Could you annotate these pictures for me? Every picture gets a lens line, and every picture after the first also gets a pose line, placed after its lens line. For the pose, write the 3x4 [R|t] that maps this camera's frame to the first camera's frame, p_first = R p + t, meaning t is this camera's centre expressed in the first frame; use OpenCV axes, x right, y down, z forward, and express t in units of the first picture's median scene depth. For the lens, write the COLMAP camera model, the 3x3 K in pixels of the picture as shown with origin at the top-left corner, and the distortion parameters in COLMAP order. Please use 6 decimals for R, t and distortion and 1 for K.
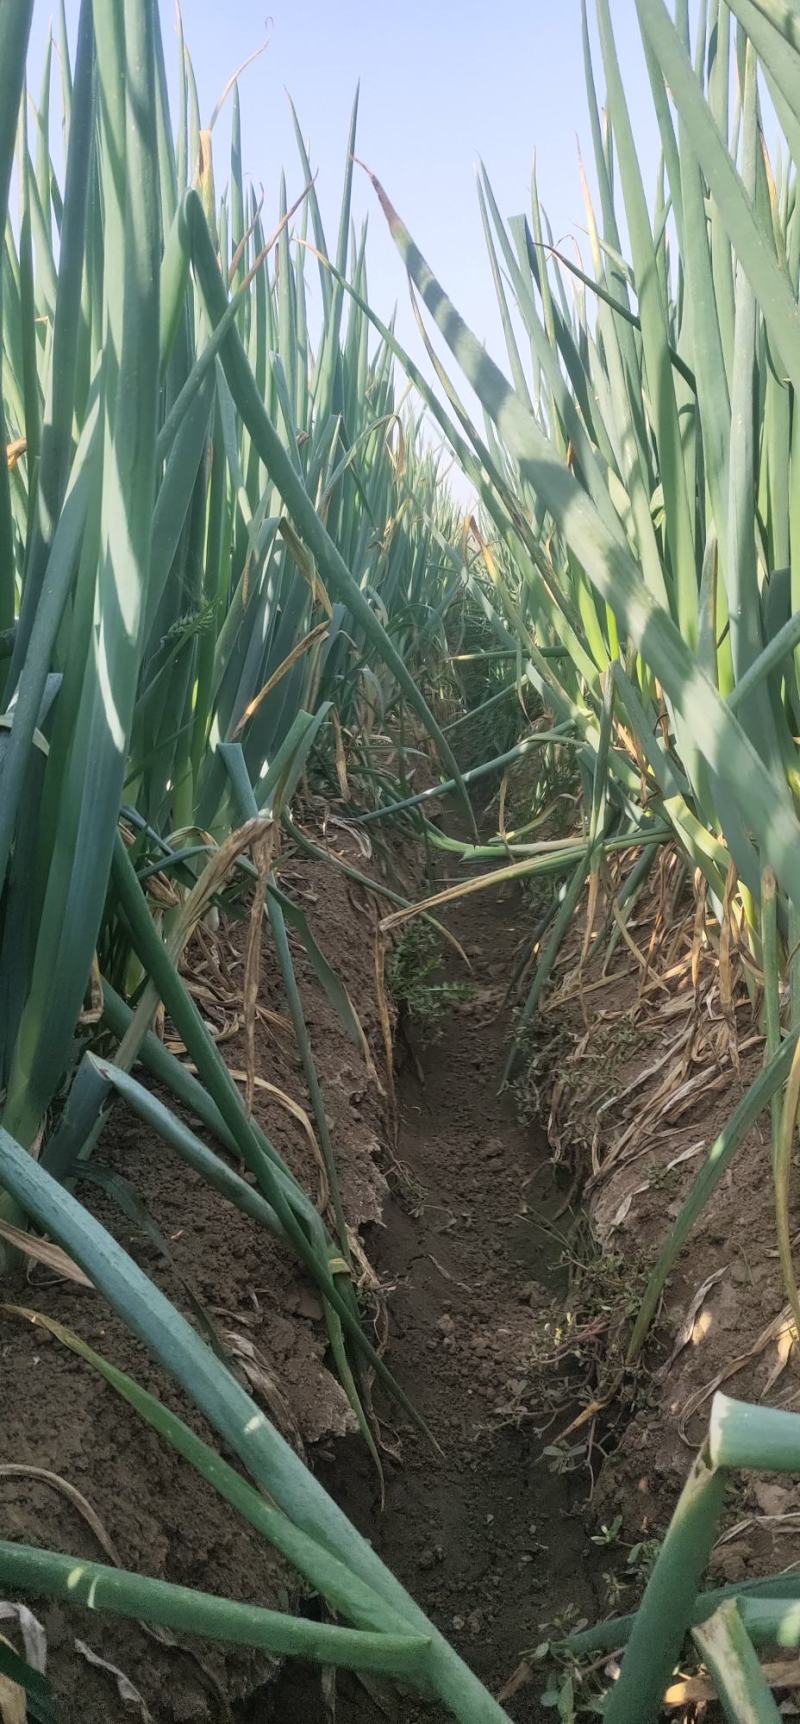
lens RADIAL K [[1184.3, 0, 400.0], [0, 1184.3, 862.0], [0, 0, 1]] dist [0.069847, -0.076482]
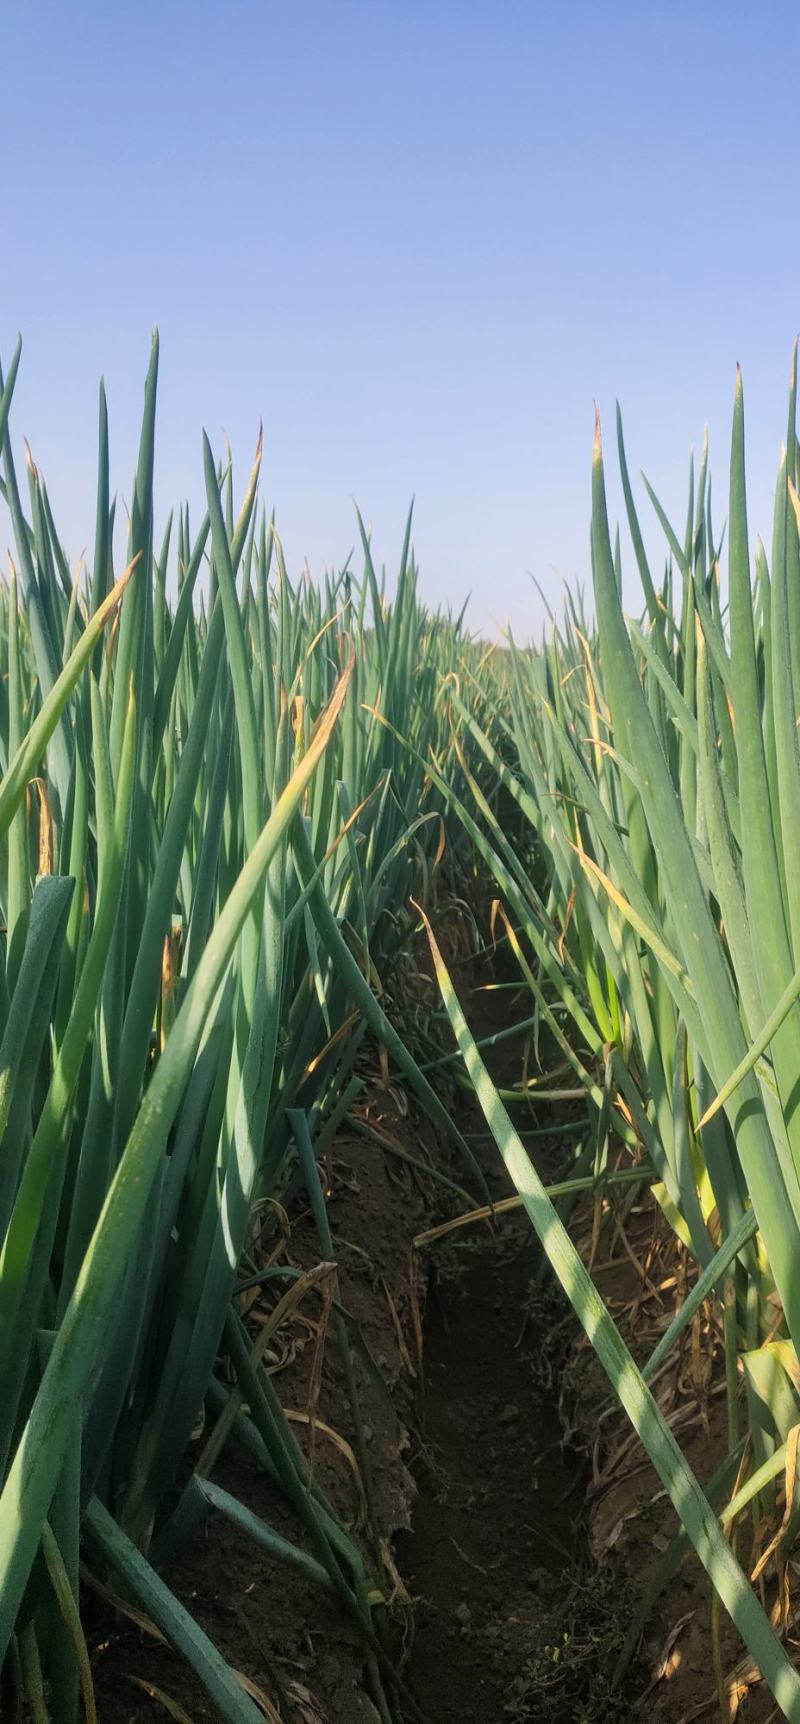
lens RADIAL K [[1181.8, 0, 395.9], [0, 1181.8, 869.6], [0, 0, 1]] dist [0.064608, -0.071778]
pose [[0.999255, 0.023525, -0.030603, -0.008375], [-0.025905, 0.996471, -0.079842, -0.239208], [0.028617, 0.080576, 0.996338, -0.218365]]
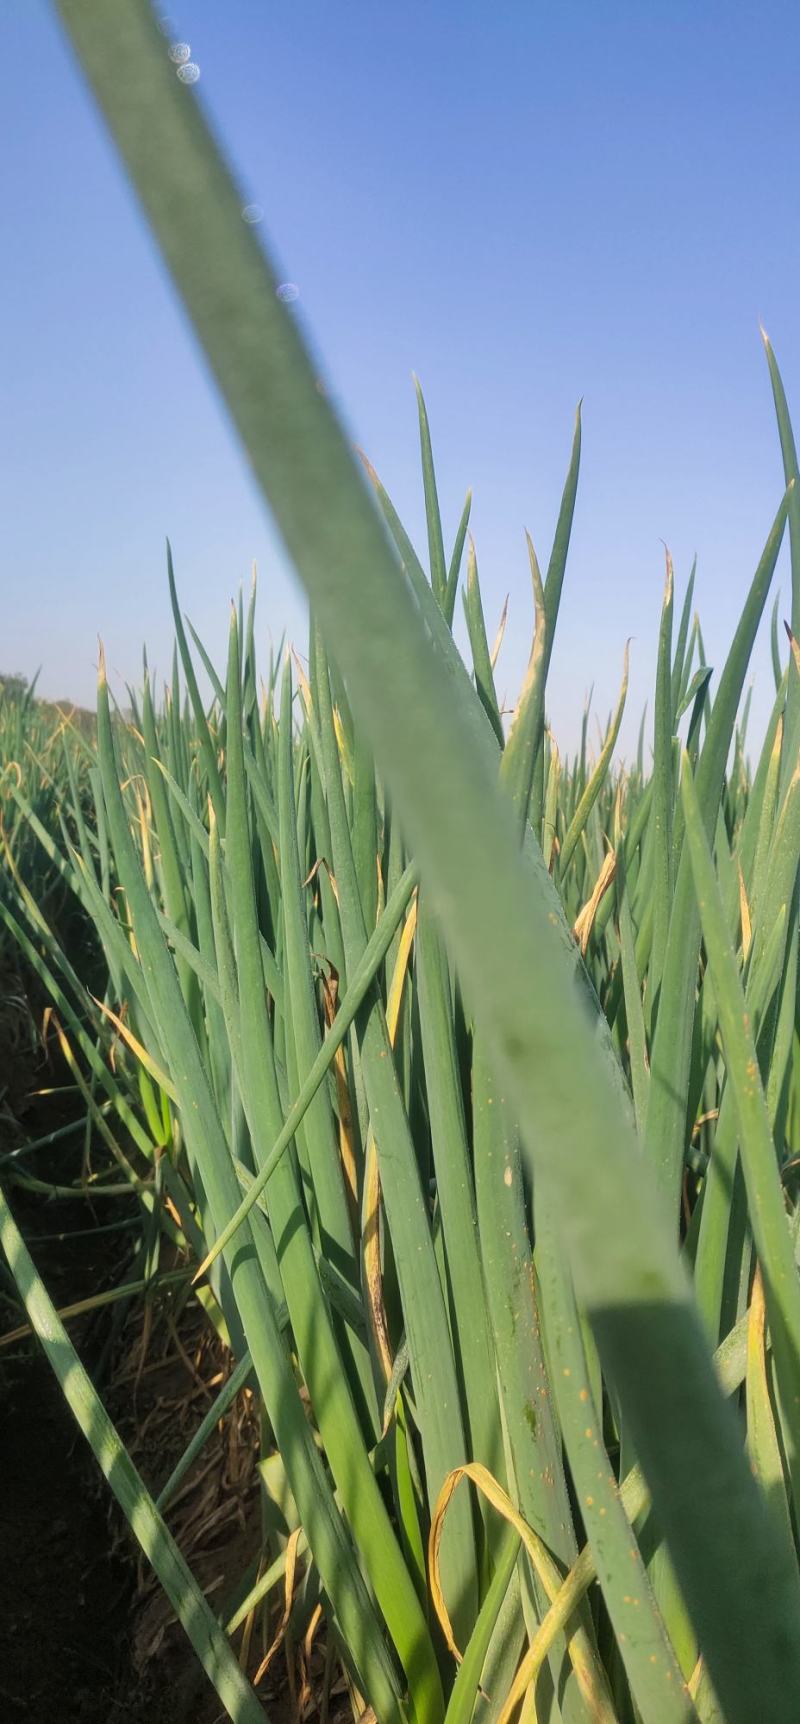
lens RADIAL K [[1194.3, 0, 350.9], [0, 1194.3, 882.0], [0, 0, 1]] dist [0.061547, -0.081078]
pose [[0.960172, 0.039933, 0.276541, 0.009395], [-0.003614, 0.991427, -0.130615, -0.274045], [-0.279386, 0.124414, 0.952084, -0.264560]]
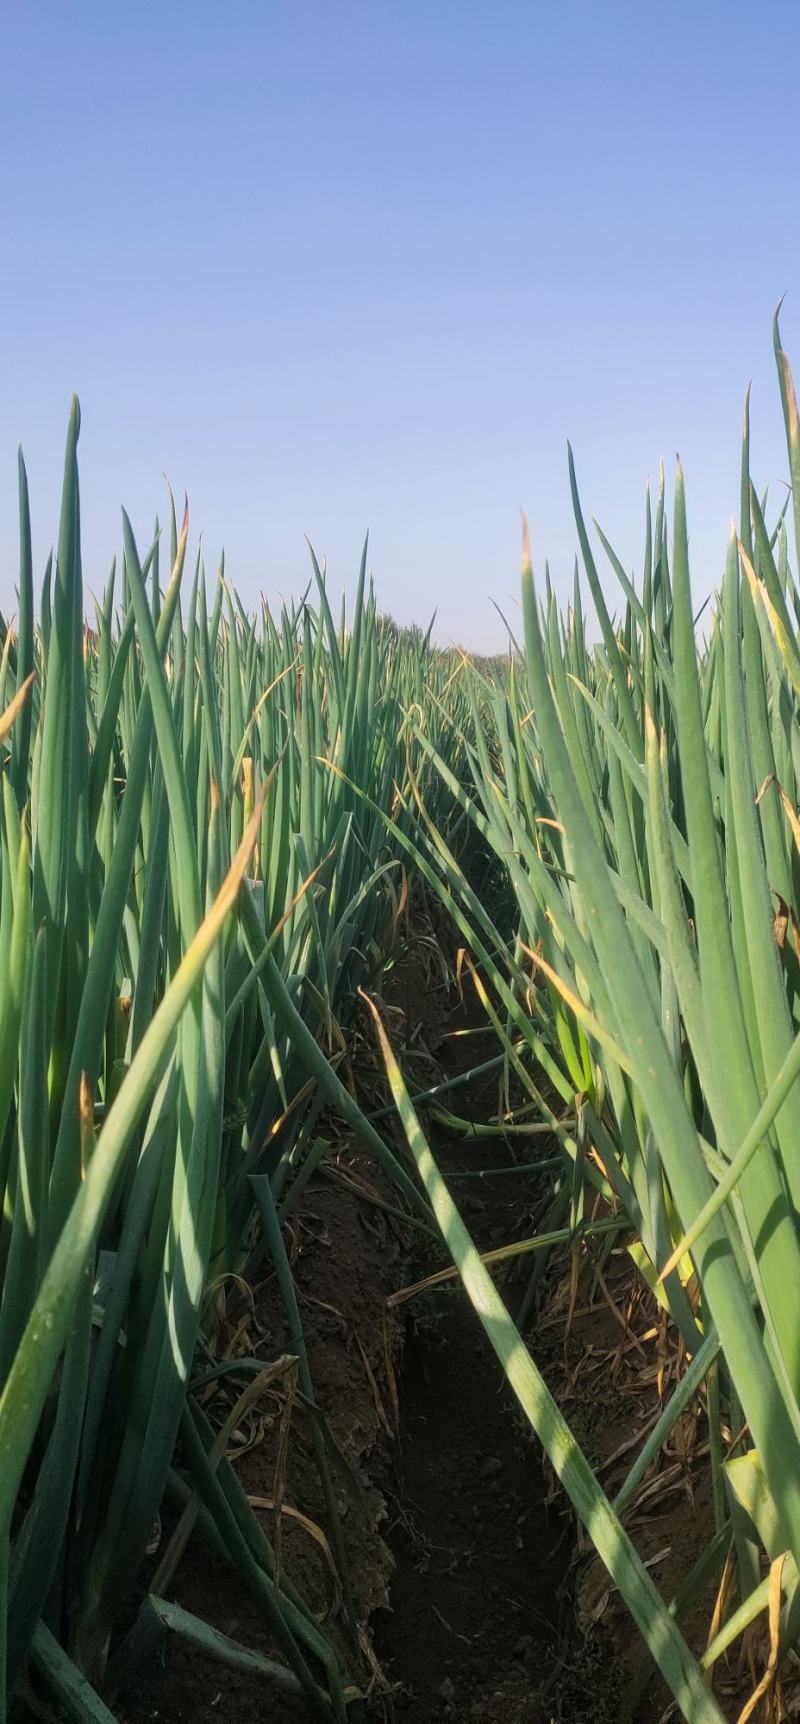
lens RADIAL K [[1184.3, 0, 400.0], [0, 1184.3, 862.0], [0, 0, 1]] dist [0.069847, -0.076482]
pose [[0.999966, -0.001874, -0.008017, 0.005159], [0.001112, 0.995577, -0.093938, -0.280036], [0.008158, 0.093926, 0.995546, -0.190824]]
